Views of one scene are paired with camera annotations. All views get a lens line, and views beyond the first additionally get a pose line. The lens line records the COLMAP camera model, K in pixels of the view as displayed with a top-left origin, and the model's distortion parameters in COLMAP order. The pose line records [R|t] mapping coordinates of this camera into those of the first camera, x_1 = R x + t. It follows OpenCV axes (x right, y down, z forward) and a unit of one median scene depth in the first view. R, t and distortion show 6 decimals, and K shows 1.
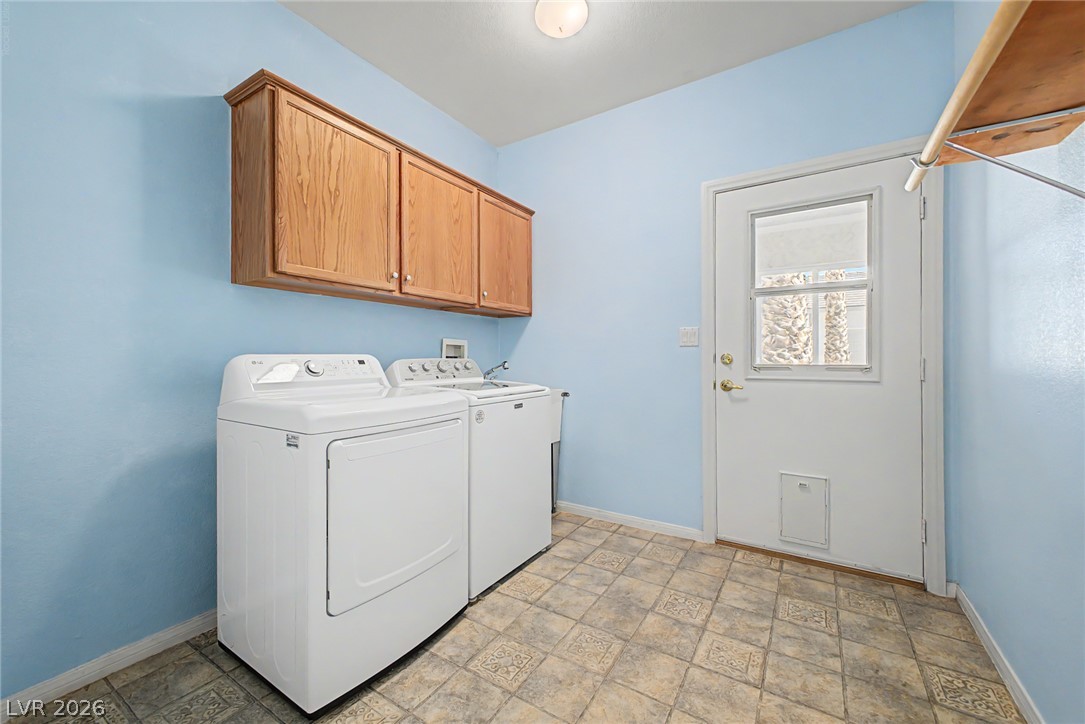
lens RADIAL K [[439.9, 0, 527.9], [0, 439.9, 362.4], [0, 0, 1]] dist [0.003725, 0.000262]
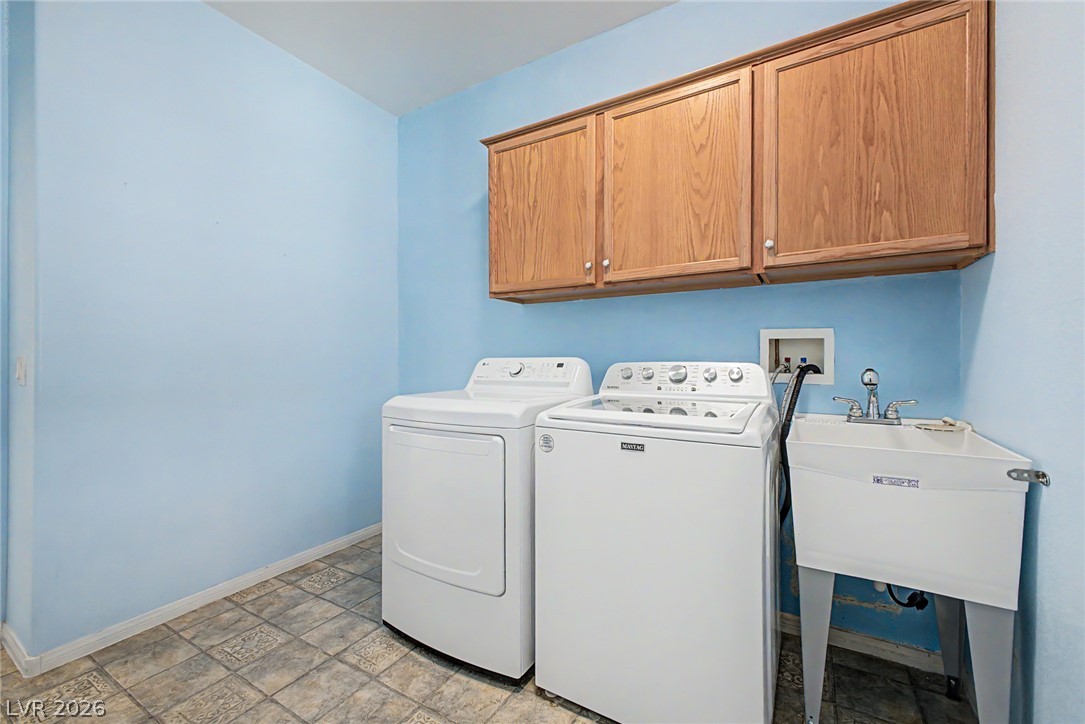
lens RADIAL K [[439.9, 0, 532.7], [0, 439.9, 358.9], [0, 0, 1]] dist [0.003725, 0.000262]
pose [[0.037821, -0.005441, -0.999270, 0.609643], [-0.006127, 0.999965, -0.005677, -0.009456], [0.999266, 0.006338, 0.037786, 0.947808]]
